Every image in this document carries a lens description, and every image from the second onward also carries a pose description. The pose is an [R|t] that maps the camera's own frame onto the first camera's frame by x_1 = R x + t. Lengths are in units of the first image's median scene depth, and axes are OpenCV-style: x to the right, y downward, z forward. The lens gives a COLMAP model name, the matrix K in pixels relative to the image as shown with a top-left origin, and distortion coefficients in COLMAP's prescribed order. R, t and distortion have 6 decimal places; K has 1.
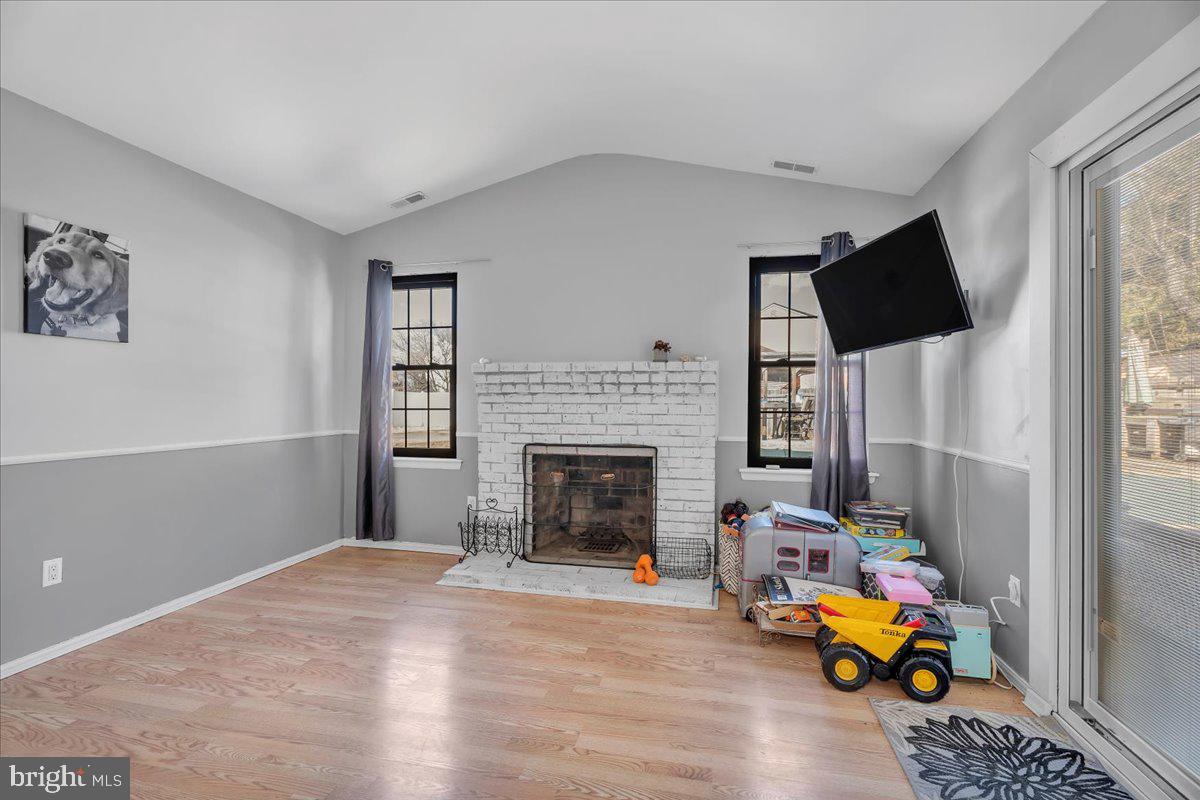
lens RADIAL K [[534.4, 0, 596.3], [0, 534.4, 402.1], [0, 0, 1]] dist [0.000781, 0.000118]
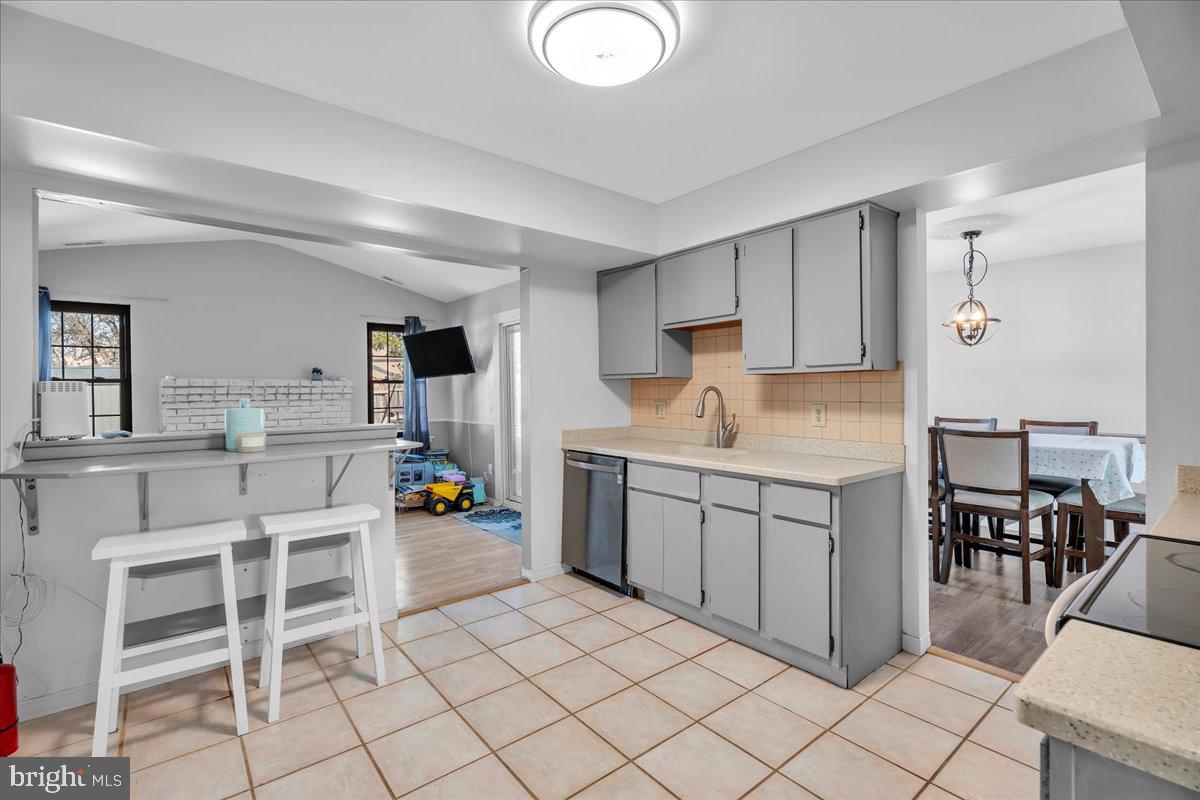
lens RADIAL K [[534.4, 0, 591.0], [0, 534.4, 395.5], [0, 0, 1]] dist [0.000781, 0.000118]
pose [[0.631944, -0.016453, 0.774839, -0.656502], [0.018602, 0.999809, 0.006059, -0.023401], [-0.774790, 0.010585, 0.632130, -0.739373]]
